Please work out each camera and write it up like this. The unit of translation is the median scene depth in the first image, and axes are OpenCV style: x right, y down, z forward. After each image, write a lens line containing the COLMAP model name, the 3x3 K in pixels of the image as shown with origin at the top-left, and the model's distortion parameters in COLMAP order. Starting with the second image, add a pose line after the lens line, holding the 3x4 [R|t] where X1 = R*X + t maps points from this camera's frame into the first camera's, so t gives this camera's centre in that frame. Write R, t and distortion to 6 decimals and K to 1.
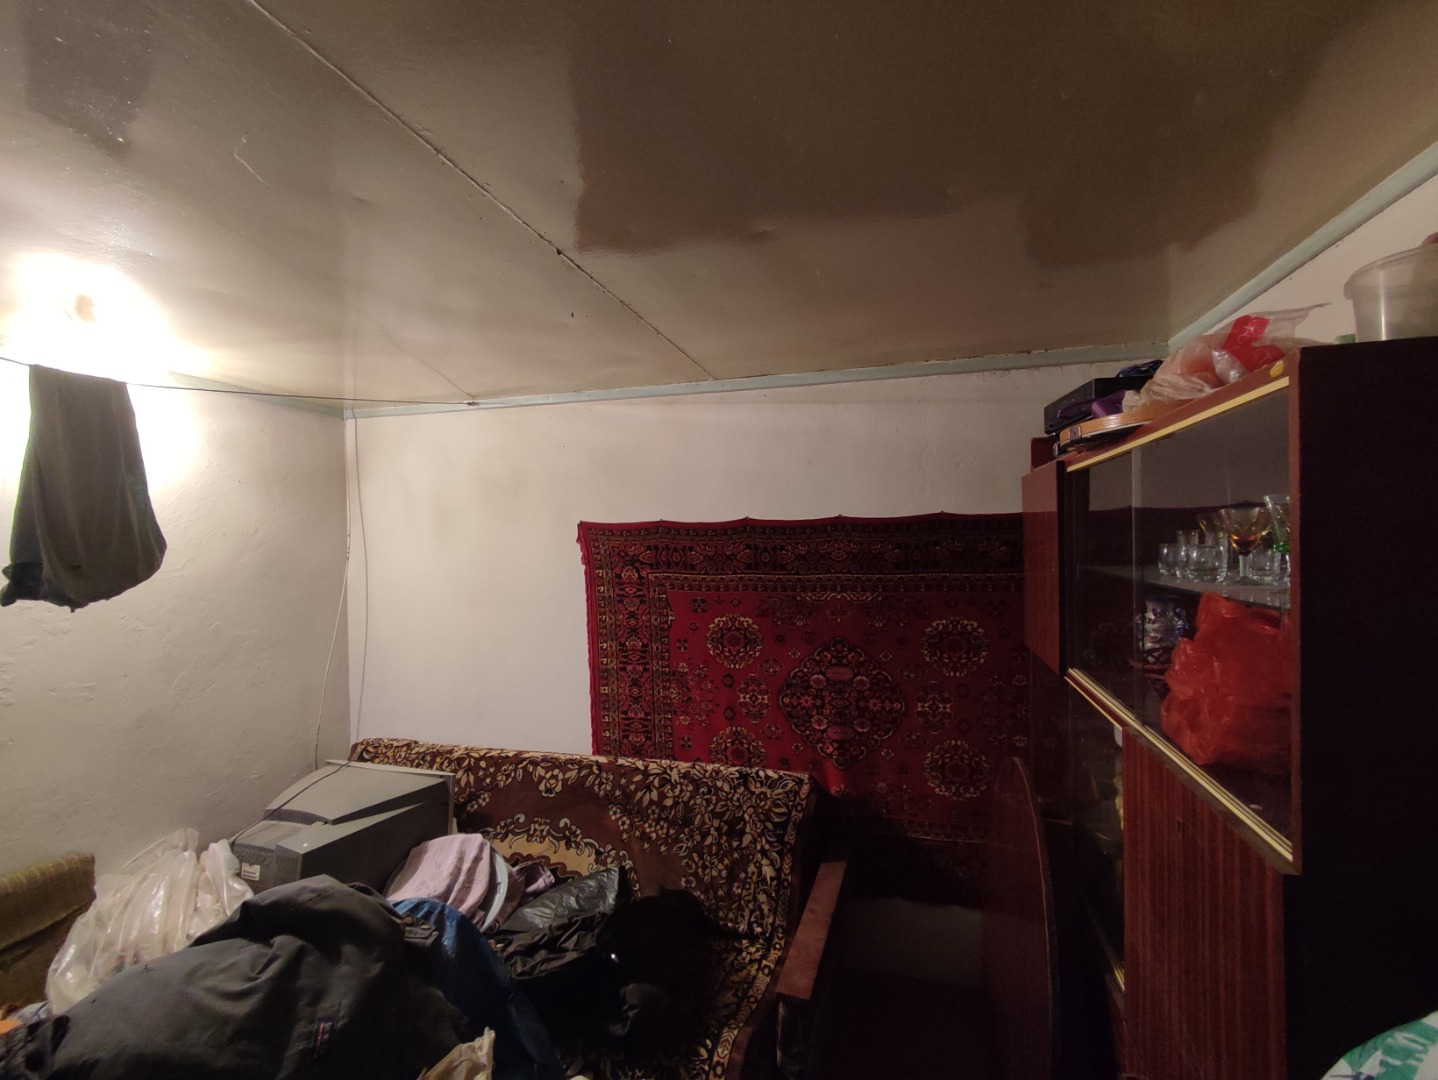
lens RADIAL K [[661.0, 0, 716.1], [0, 661.0, 542.6], [0, 0, 1]] dist [-0.010159, -0.000403]
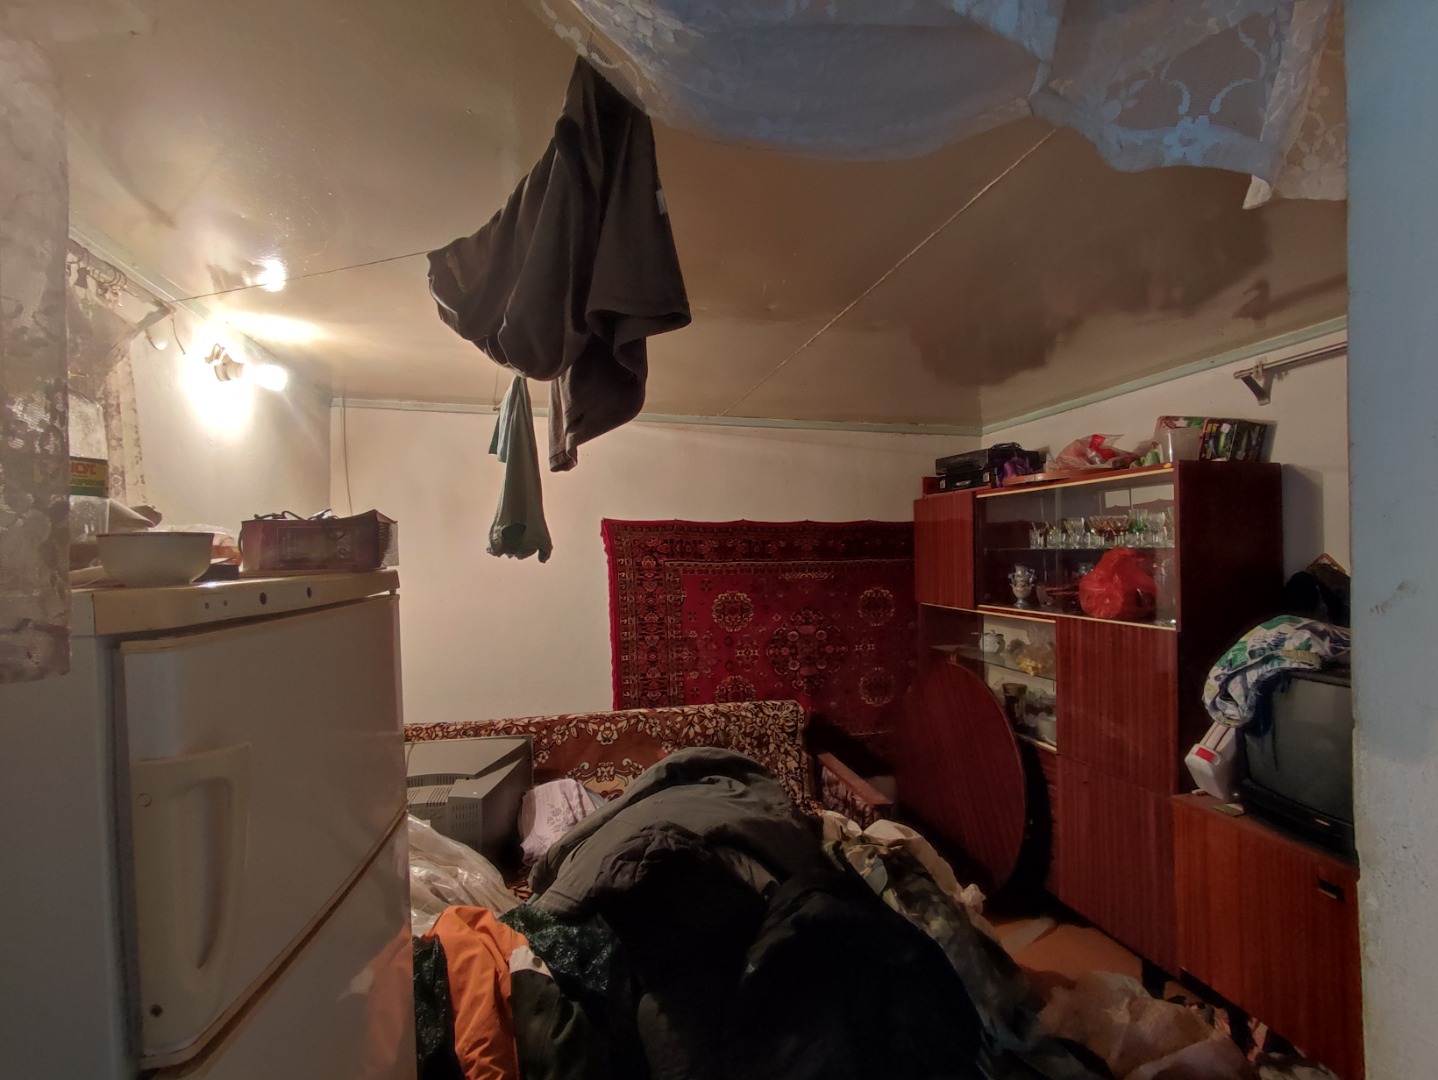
lens RADIAL K [[661.0, 0, 730.2], [0, 661.0, 542.1], [0, 0, 1]] dist [-0.010159, -0.000403]
pose [[0.867637, 0.018406, 0.496858, -0.665536], [-0.004619, 0.999570, -0.028964, 0.048938], [-0.497177, 0.022835, 0.867349, -0.168150]]
